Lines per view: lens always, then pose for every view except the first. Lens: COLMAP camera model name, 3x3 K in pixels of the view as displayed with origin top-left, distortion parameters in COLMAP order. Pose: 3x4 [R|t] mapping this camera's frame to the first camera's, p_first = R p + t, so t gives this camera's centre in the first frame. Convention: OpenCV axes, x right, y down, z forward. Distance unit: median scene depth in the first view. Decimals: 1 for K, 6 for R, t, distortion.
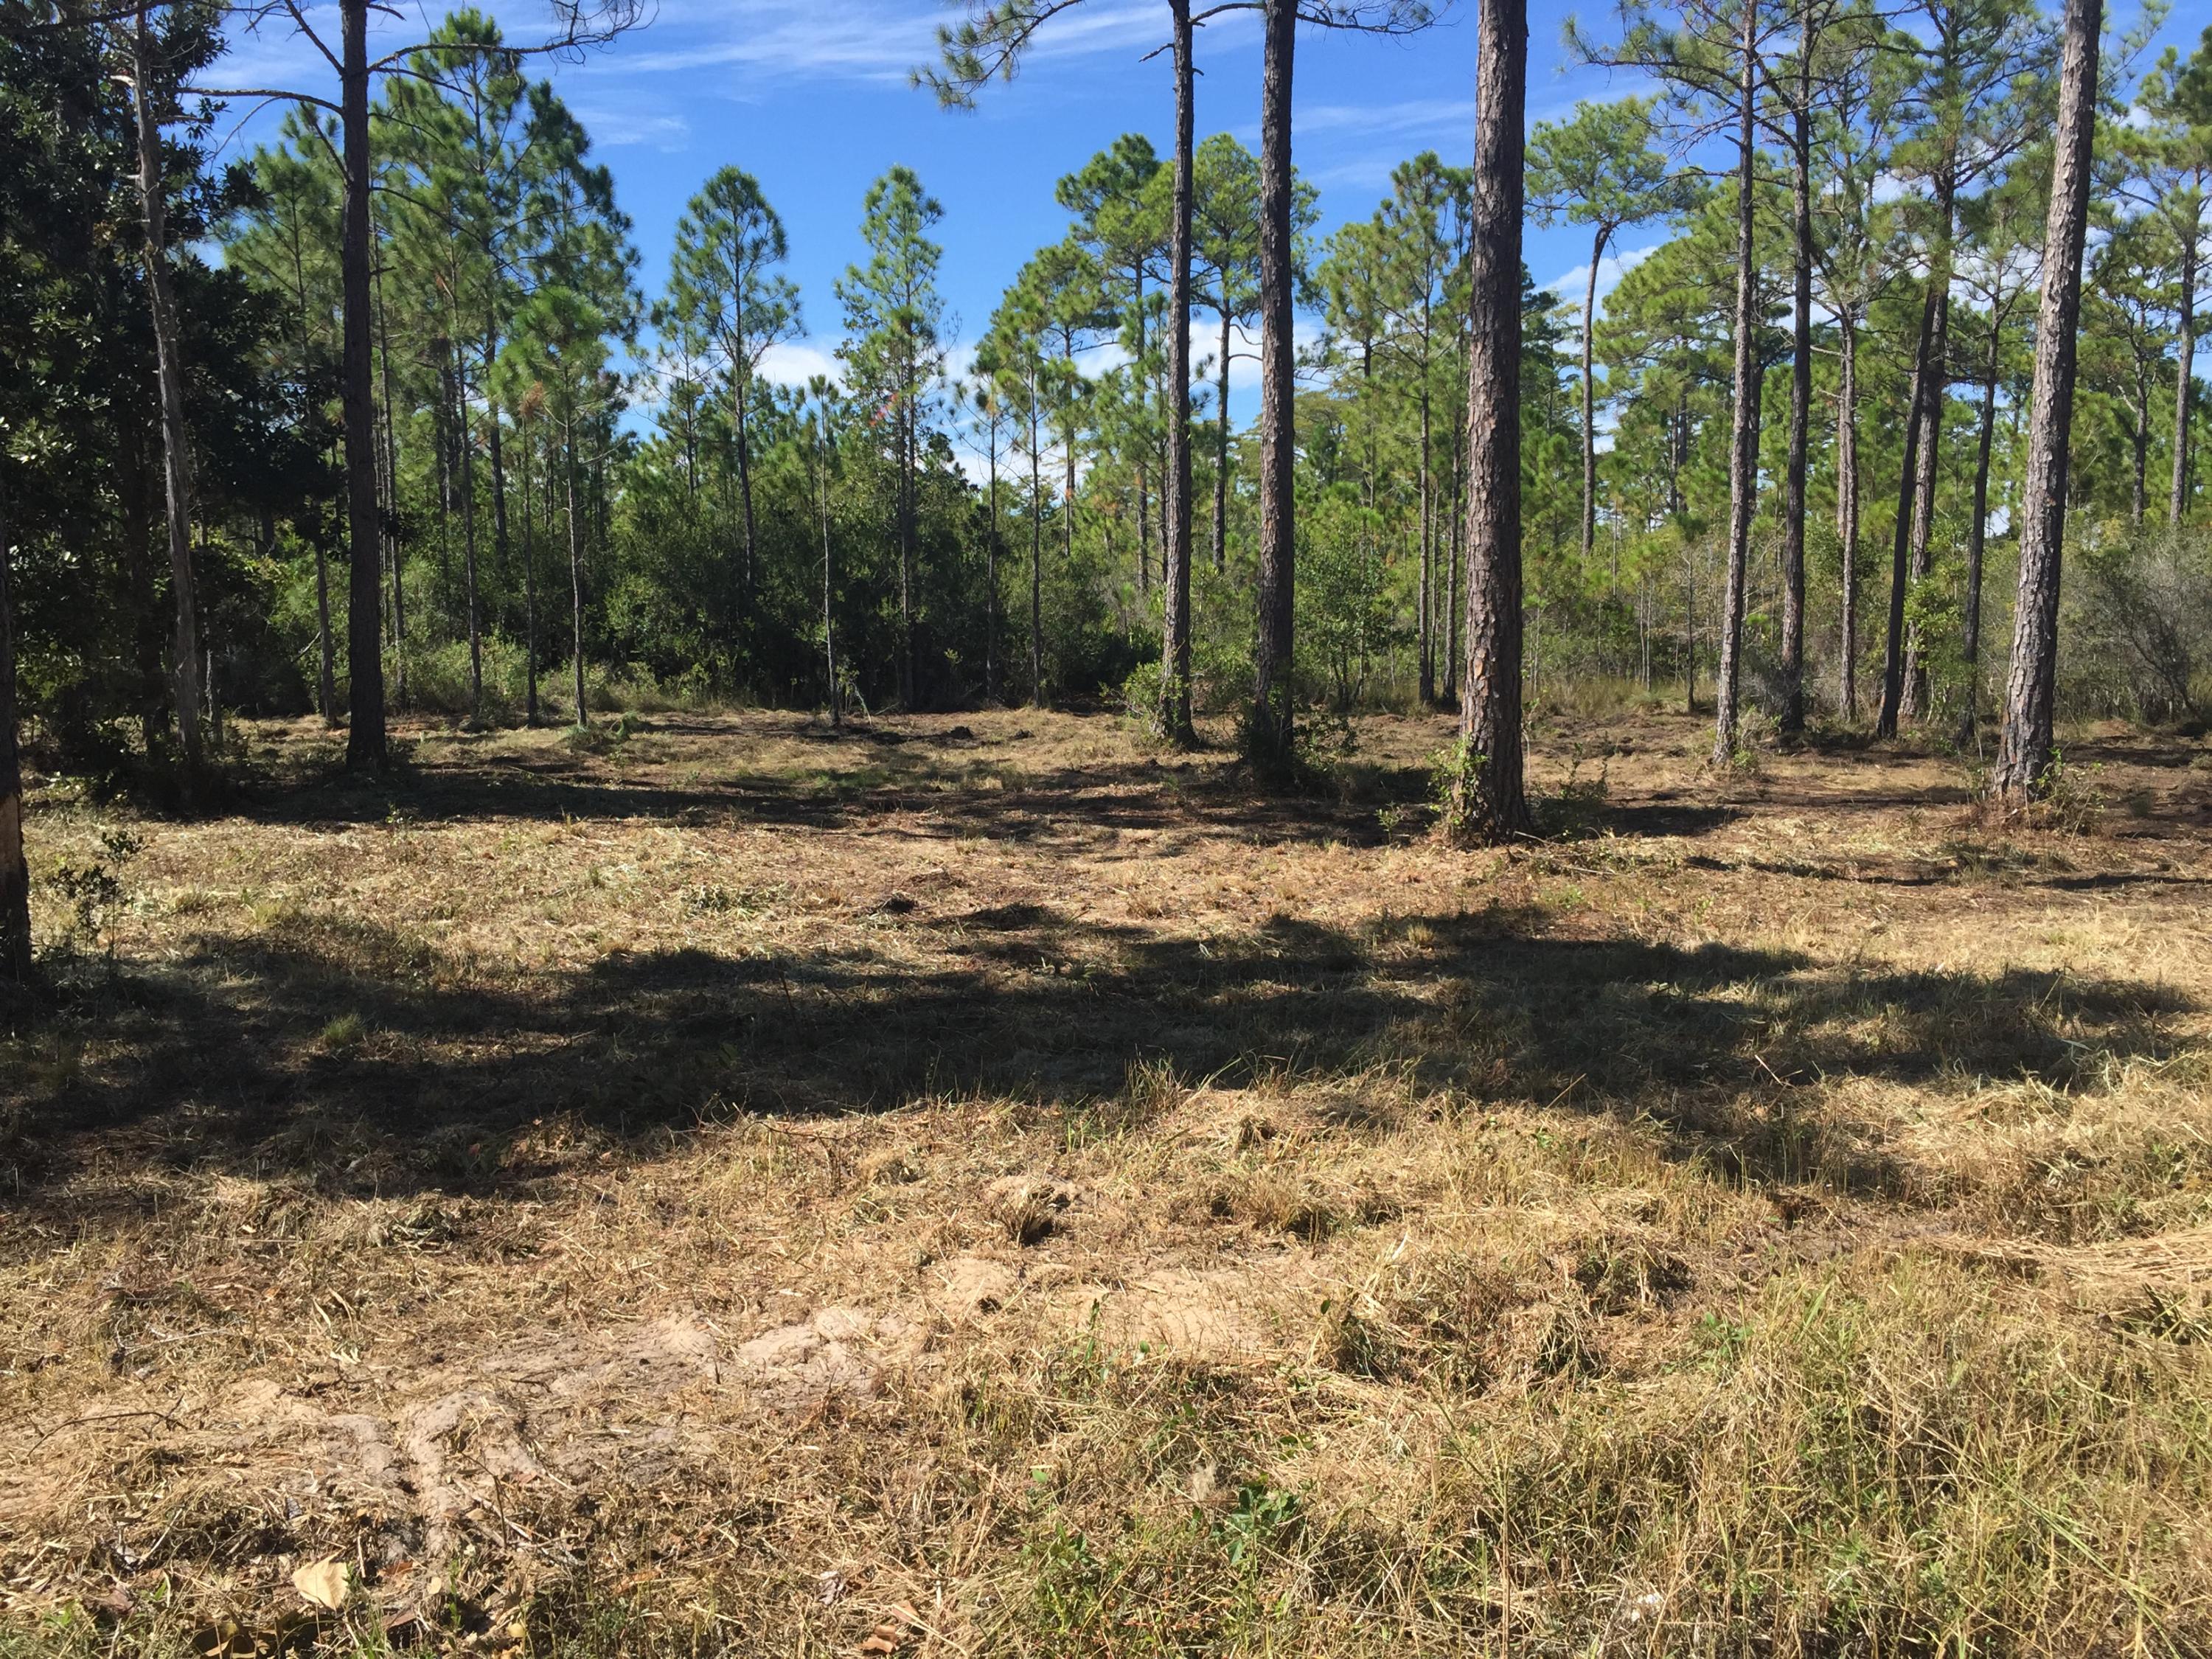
lens RADIAL K [[1905.4, 0, 1107.2], [0, 1905.4, 826.0], [0, 0, 1]] dist [0.108159, -0.156170]
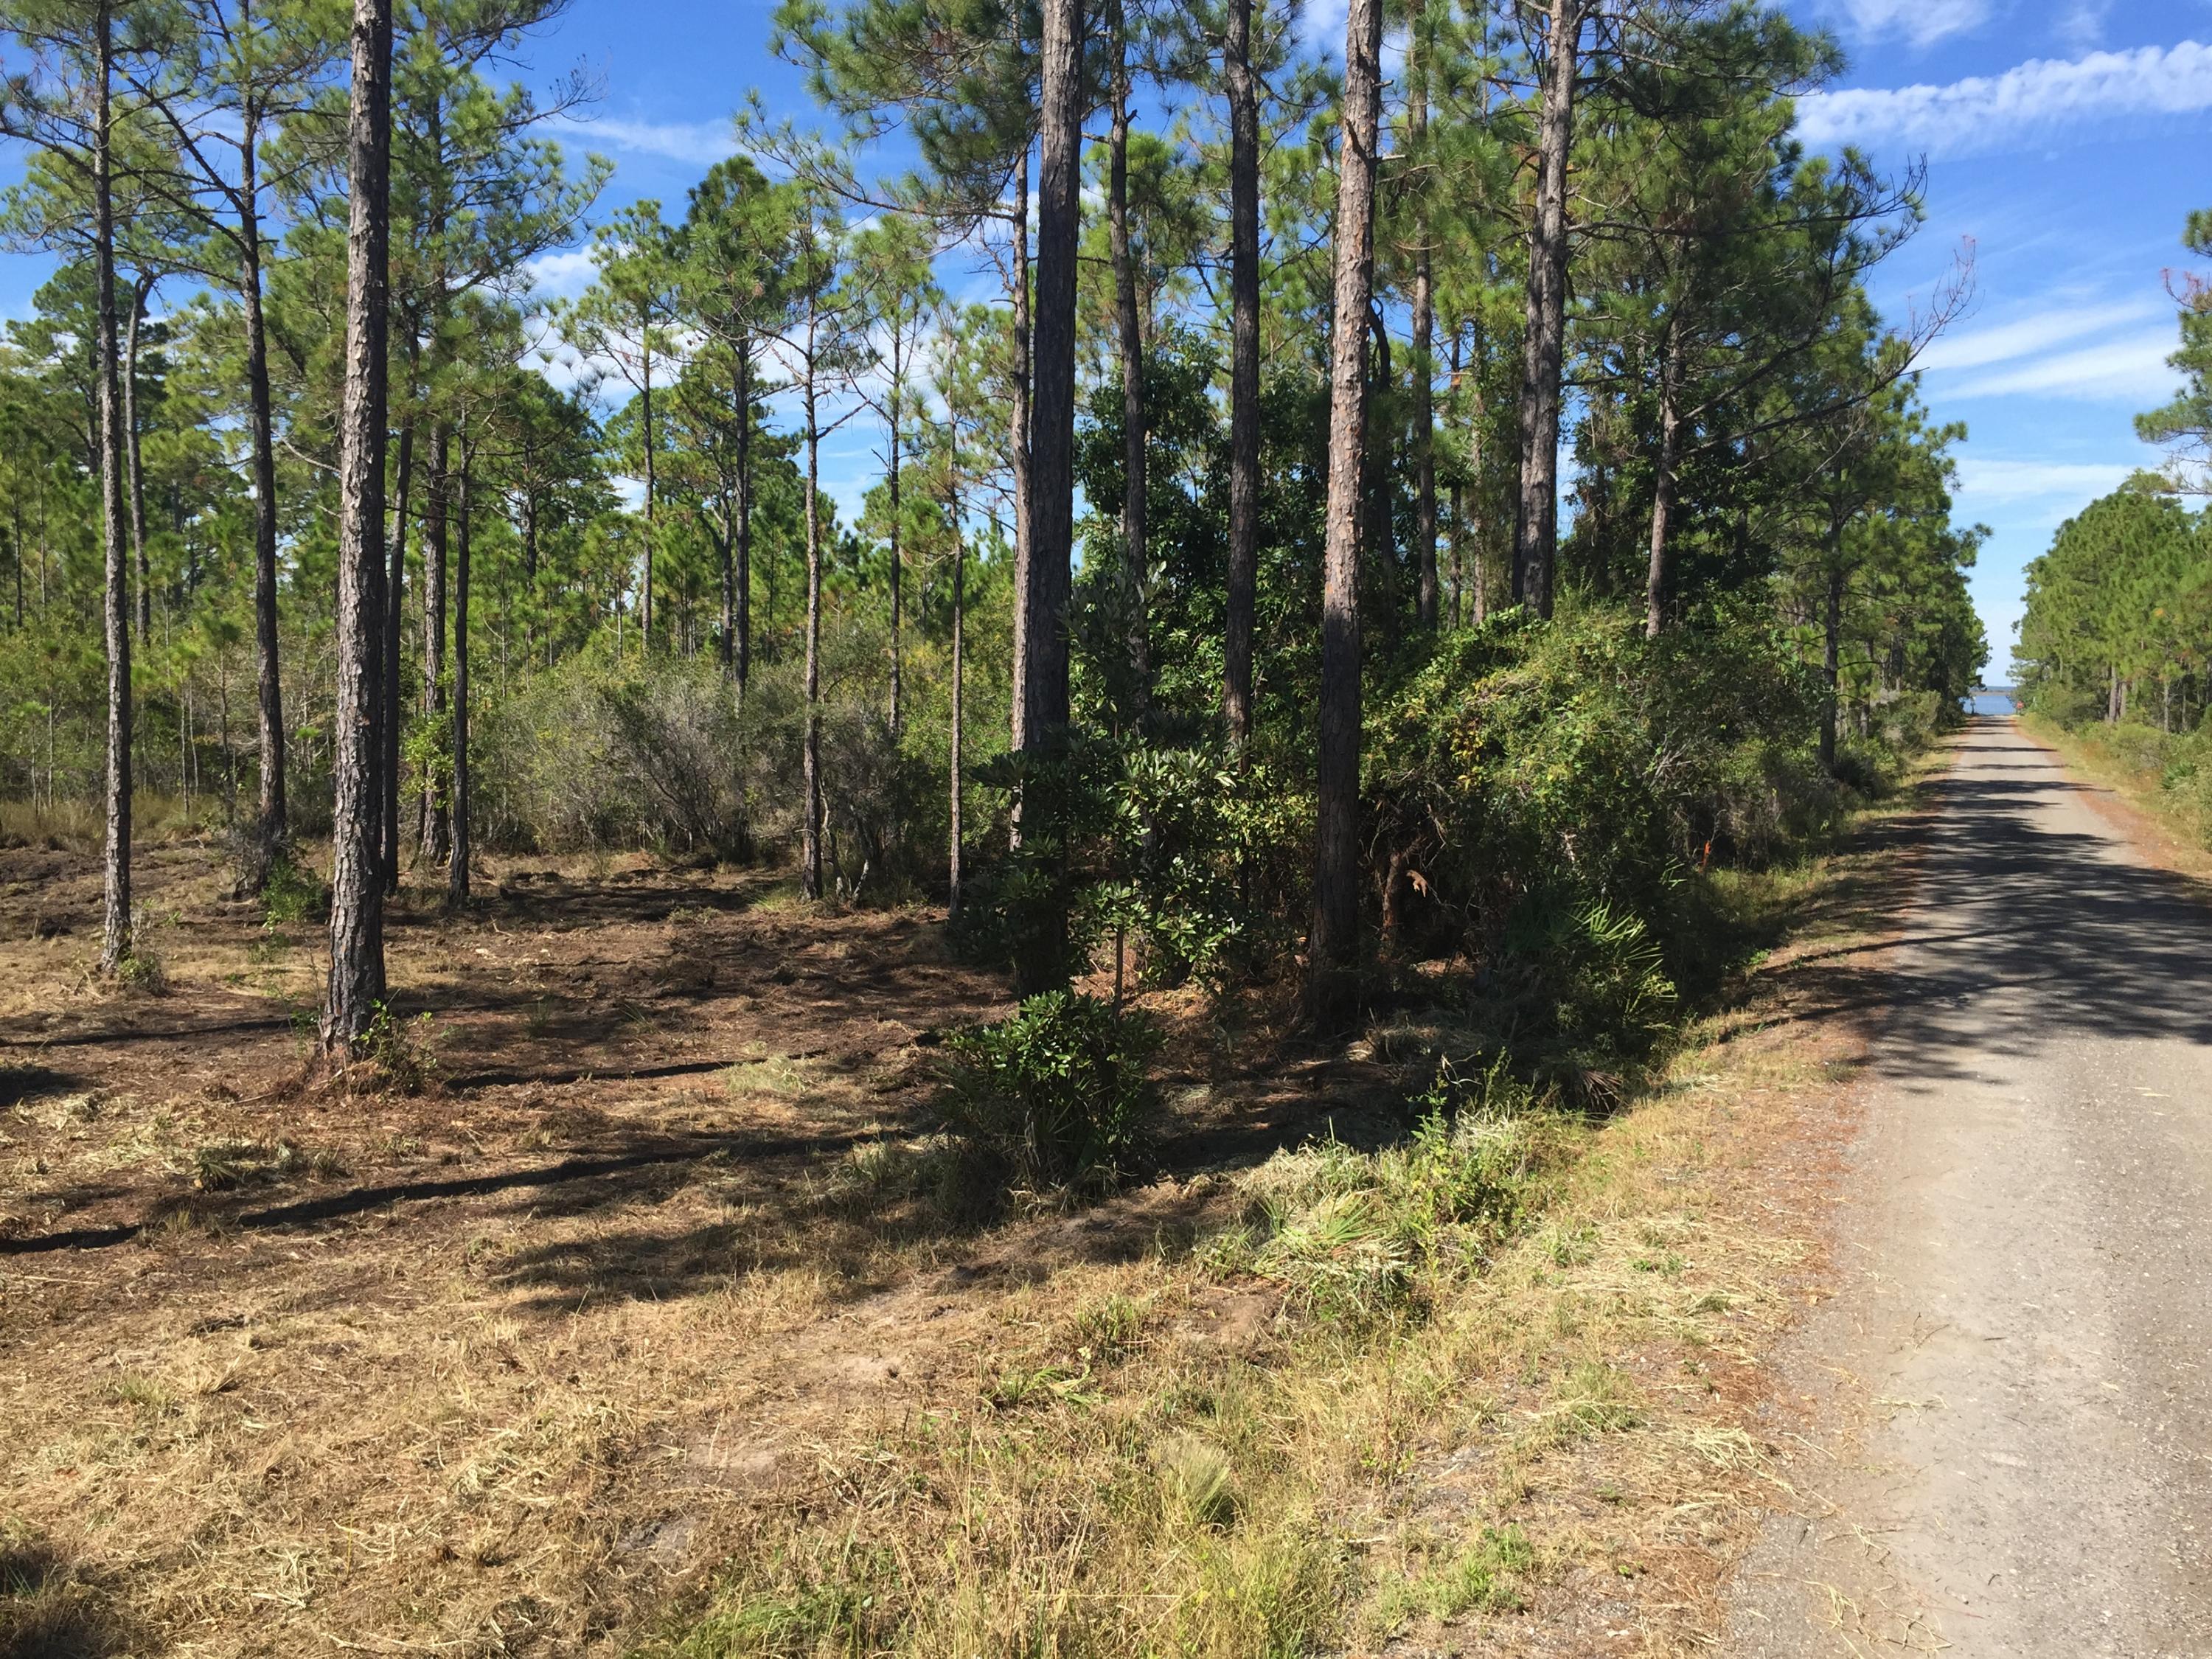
lens RADIAL K [[1905.4, 0, 1107.2], [0, 1905.4, 826.0], [0, 0, 1]] dist [0.108159, -0.156170]
pose [[0.802400, -0.026068, 0.596216, 0.134386], [0.040341, 0.999130, -0.010606, -0.055502], [-0.595421, 0.032562, 0.802754, 0.054086]]
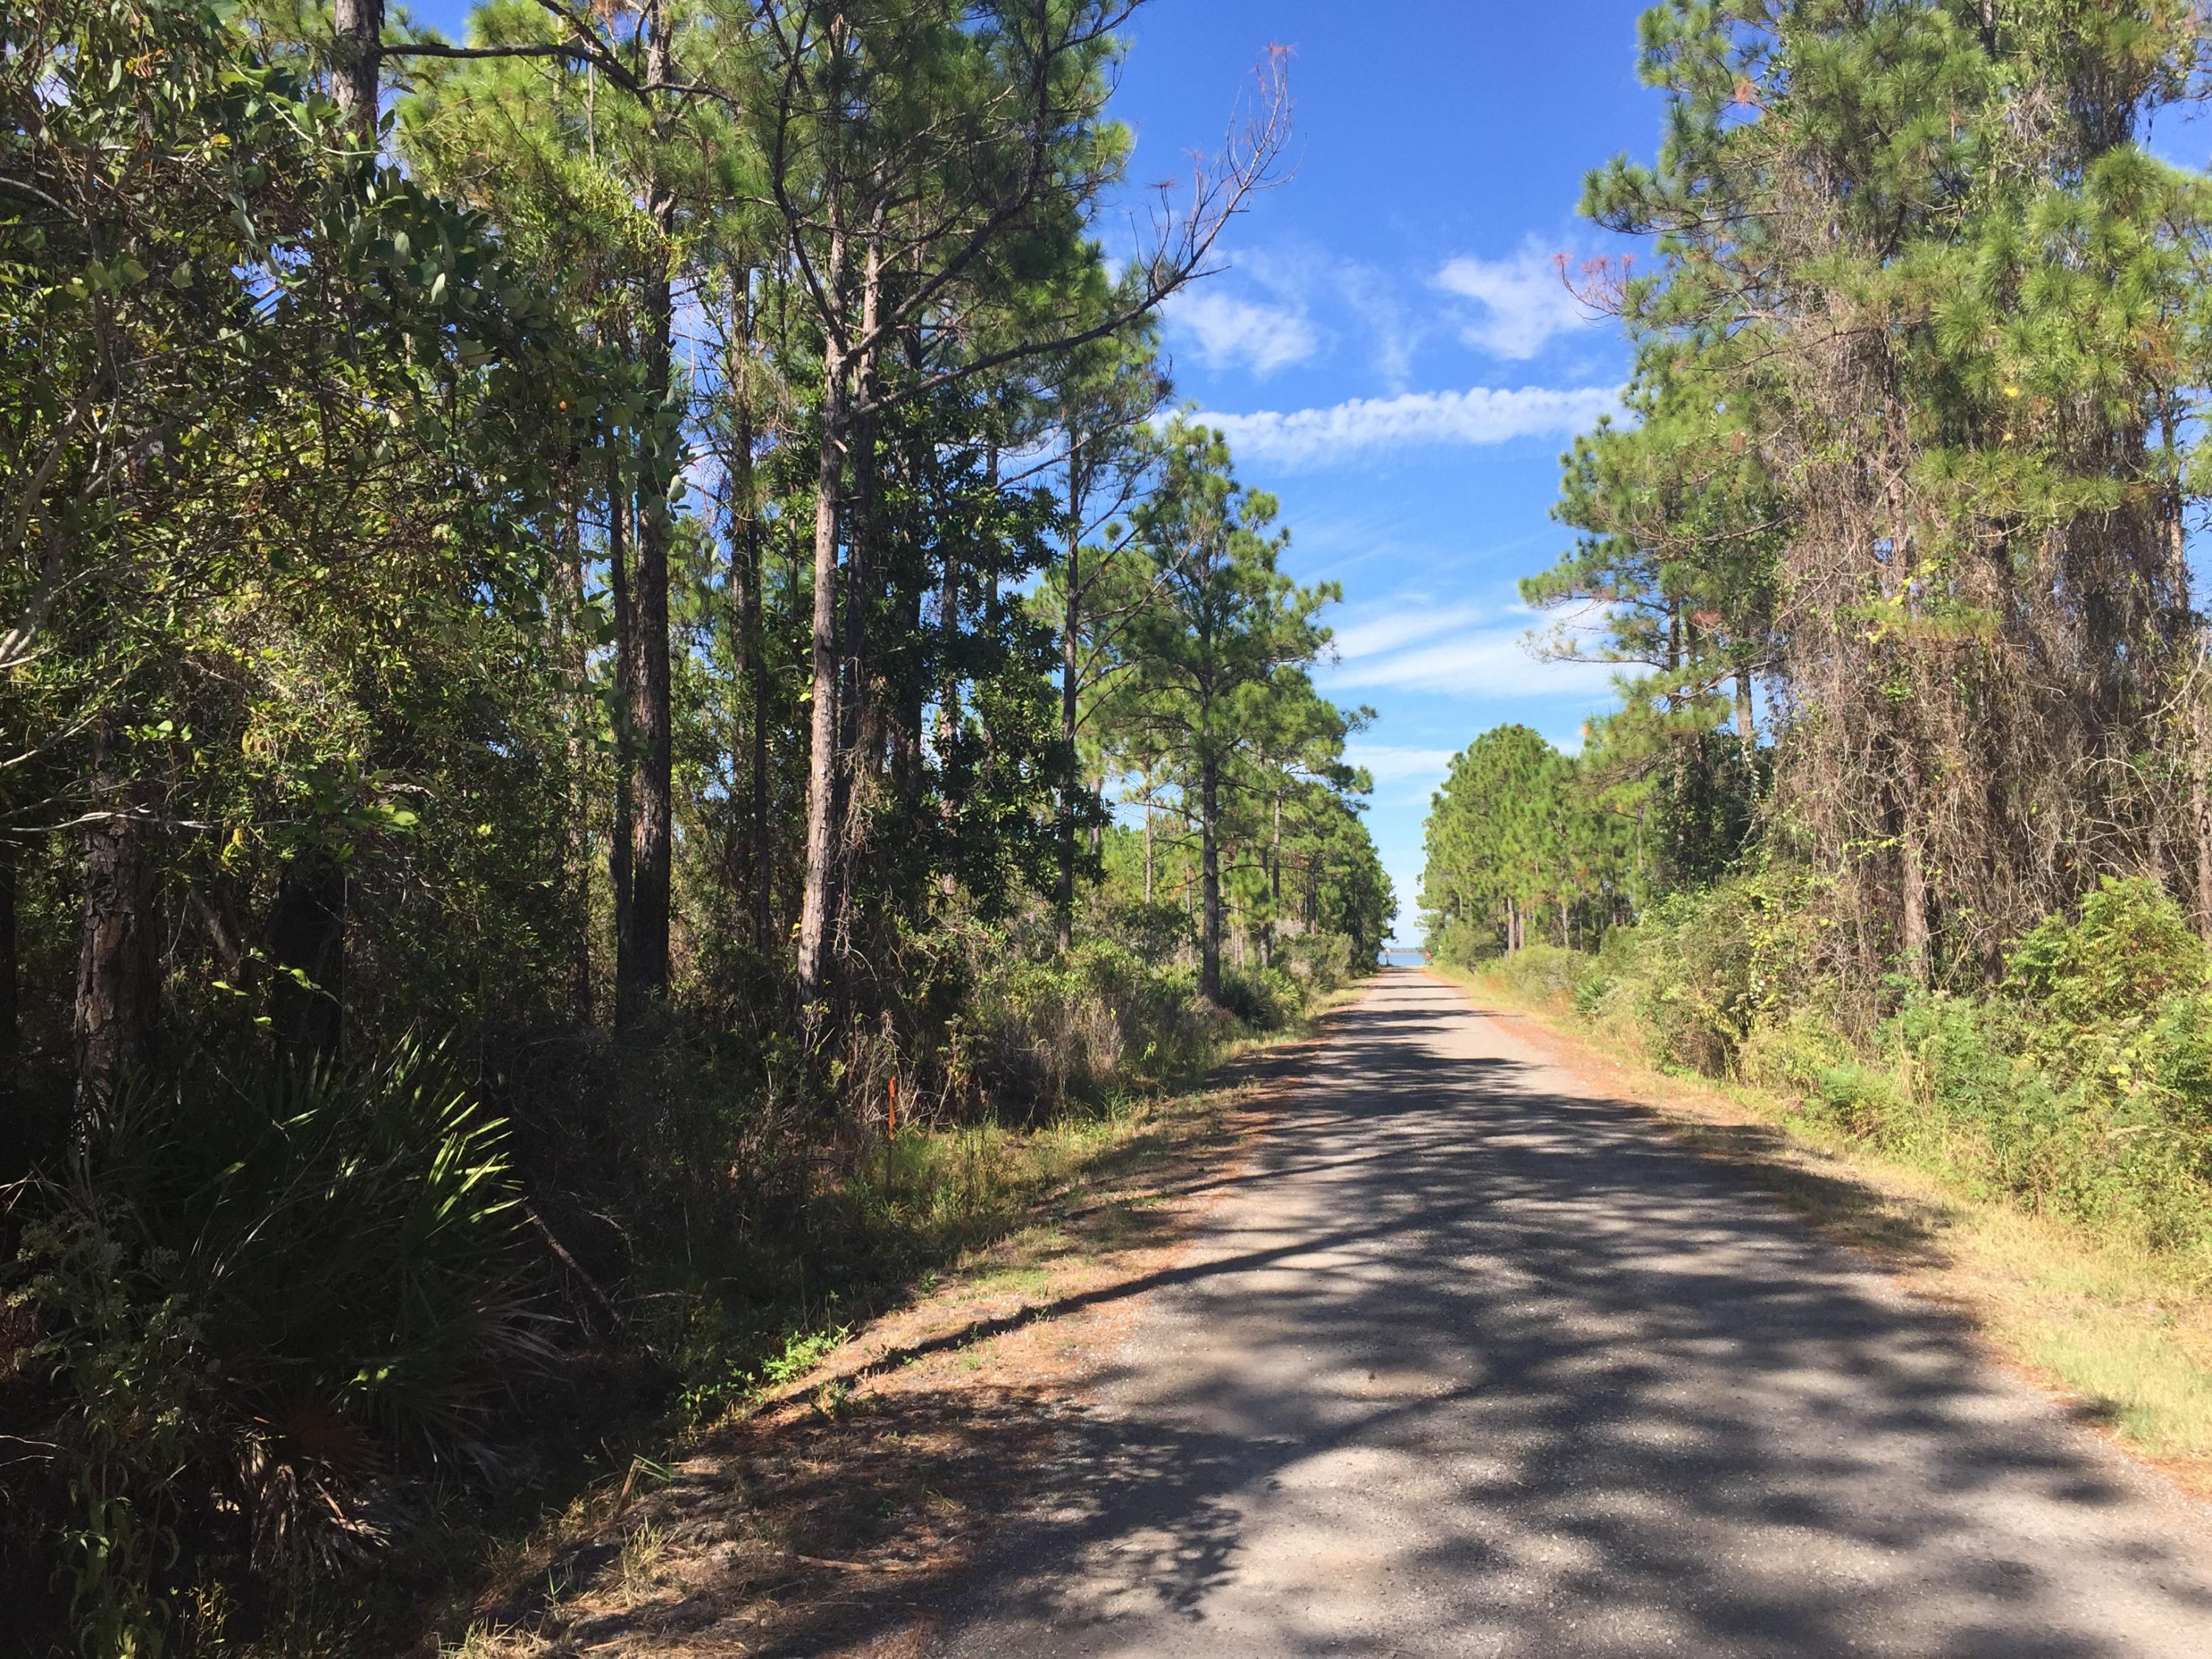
lens RADIAL K [[1907.4, 0, 1164.5], [0, 1907.4, 859.5], [0, 0, 1]] dist [0.103487, -0.154551]
pose [[0.589724, 0.048420, 0.806152, 0.567232], [0.077155, 0.990258, -0.115919, -0.037837], [-0.803911, 0.130558, 0.580243, 0.276478]]
